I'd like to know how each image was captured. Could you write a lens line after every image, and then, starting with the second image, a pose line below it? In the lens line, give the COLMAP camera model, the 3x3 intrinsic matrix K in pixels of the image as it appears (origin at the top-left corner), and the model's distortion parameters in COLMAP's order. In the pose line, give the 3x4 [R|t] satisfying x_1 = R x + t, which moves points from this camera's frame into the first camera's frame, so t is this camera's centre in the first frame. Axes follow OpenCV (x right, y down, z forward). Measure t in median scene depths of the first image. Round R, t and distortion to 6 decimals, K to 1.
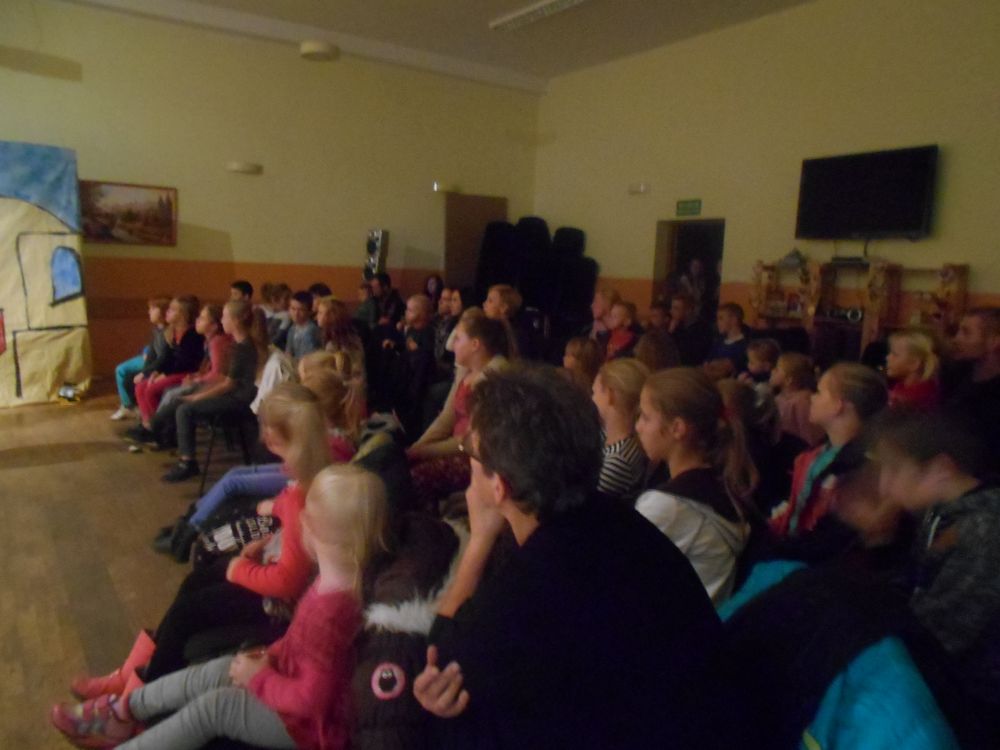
lens RADIAL K [[785.3, 0, 503.2], [0, 785.3, 370.6], [0, 0, 1]] dist [-0.033294, 0.002176]
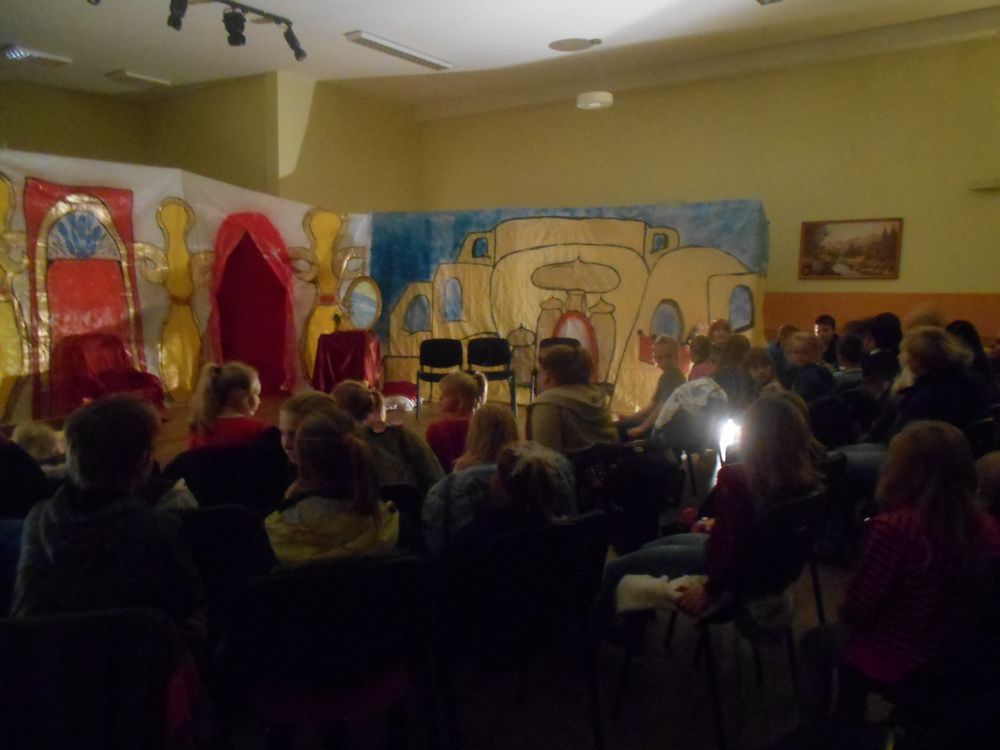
lens RADIAL K [[769.6, 0, 483.1], [0, 769.6, 372.1], [0, 0, 1]] dist [-0.029680, 0.006113]
pose [[0.343026, 0.066692, -0.936955, 0.378571], [-0.101847, 0.994236, 0.033483, -0.030160], [0.933788, 0.083941, 0.347841, 0.254400]]
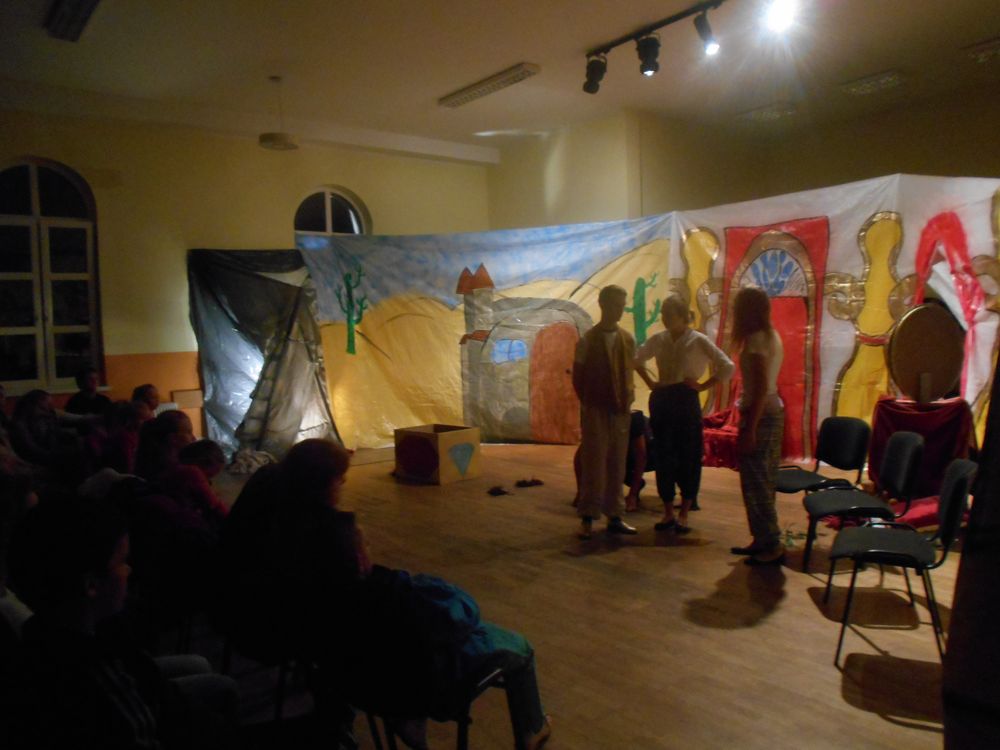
lens RADIAL K [[776.7, 0, 501.4], [0, 776.7, 346.3], [0, 0, 1]] dist [-0.026271, 0.001650]
pose [[-0.996527, -0.002160, -0.083244, -0.421869], [-0.013600, 0.990464, 0.137097, -0.178387], [0.082154, 0.137753, -0.987054, 1.169911]]
